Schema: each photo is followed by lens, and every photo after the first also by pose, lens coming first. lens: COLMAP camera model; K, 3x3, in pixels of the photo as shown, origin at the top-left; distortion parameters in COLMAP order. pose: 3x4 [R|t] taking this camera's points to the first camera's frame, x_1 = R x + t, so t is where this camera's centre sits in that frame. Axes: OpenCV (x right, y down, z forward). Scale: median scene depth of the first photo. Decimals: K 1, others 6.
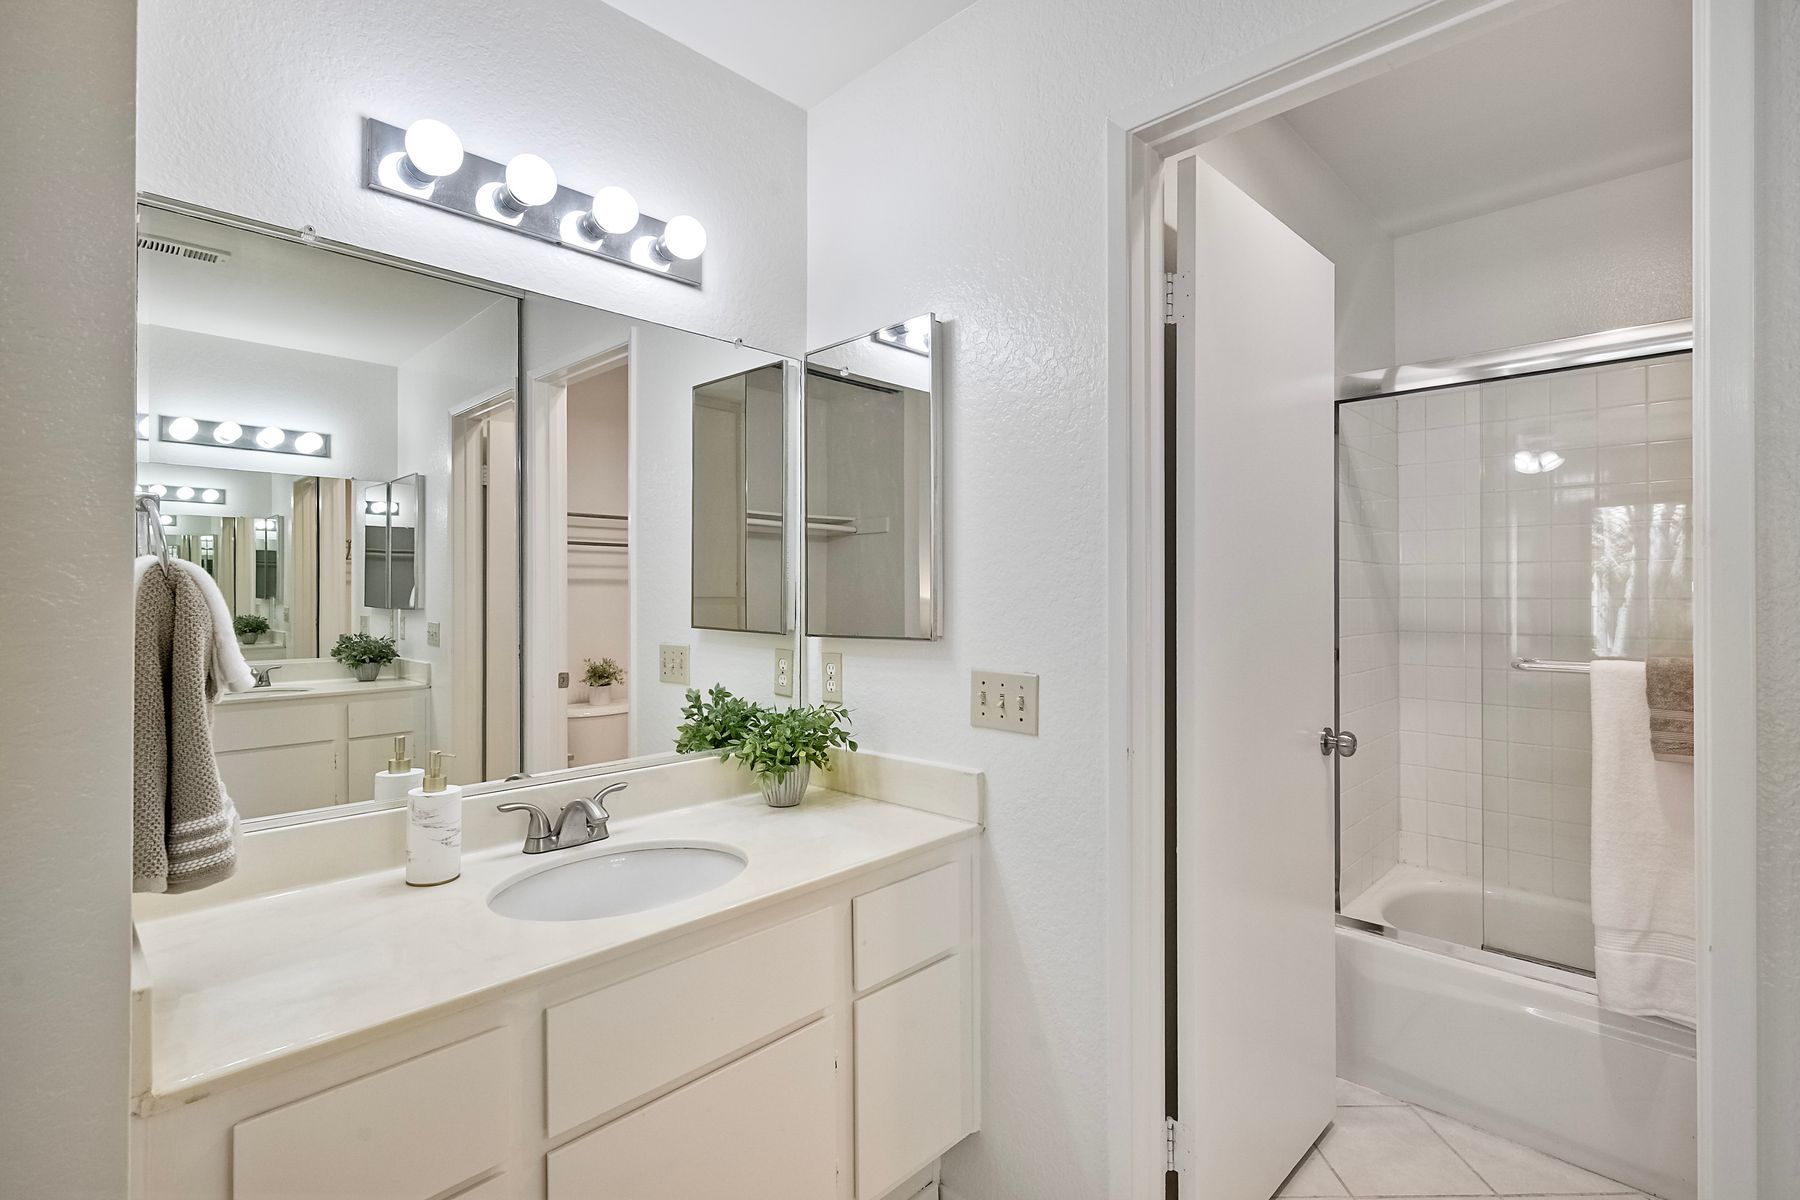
lens RADIAL K [[839.1, 0, 907.1], [0, 839.1, 595.1], [0, 0, 1]] dist [0.003830, 0.000112]
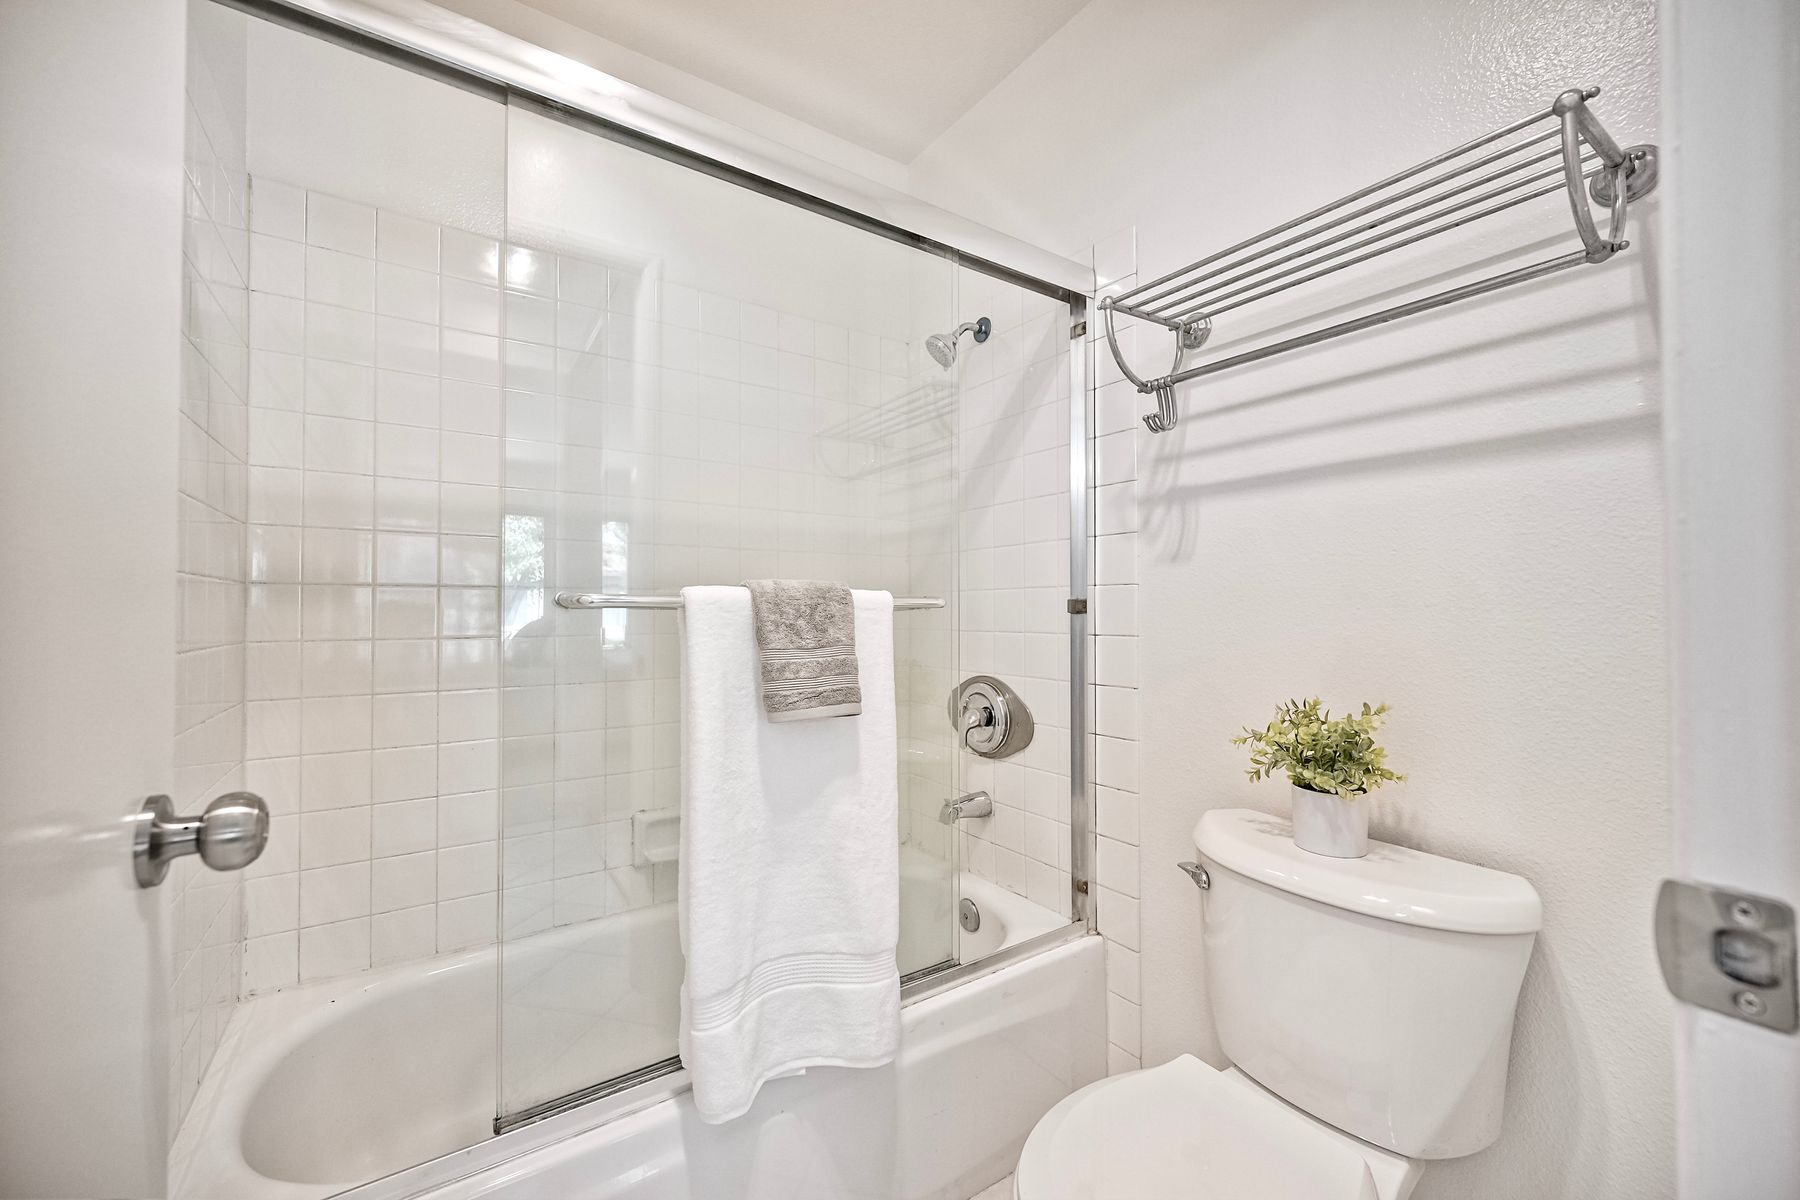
lens RADIAL K [[706.8, 0, 901.7], [0, 706.8, 599.9], [0, 0, 1]] dist [-0.001768, -0.000327]
pose [[0.188987, 0.012721, 0.981897, 0.129519], [0.006247, 0.999880, -0.014156, 0.039652], [-0.981960, 0.008809, 0.188885, 0.302198]]
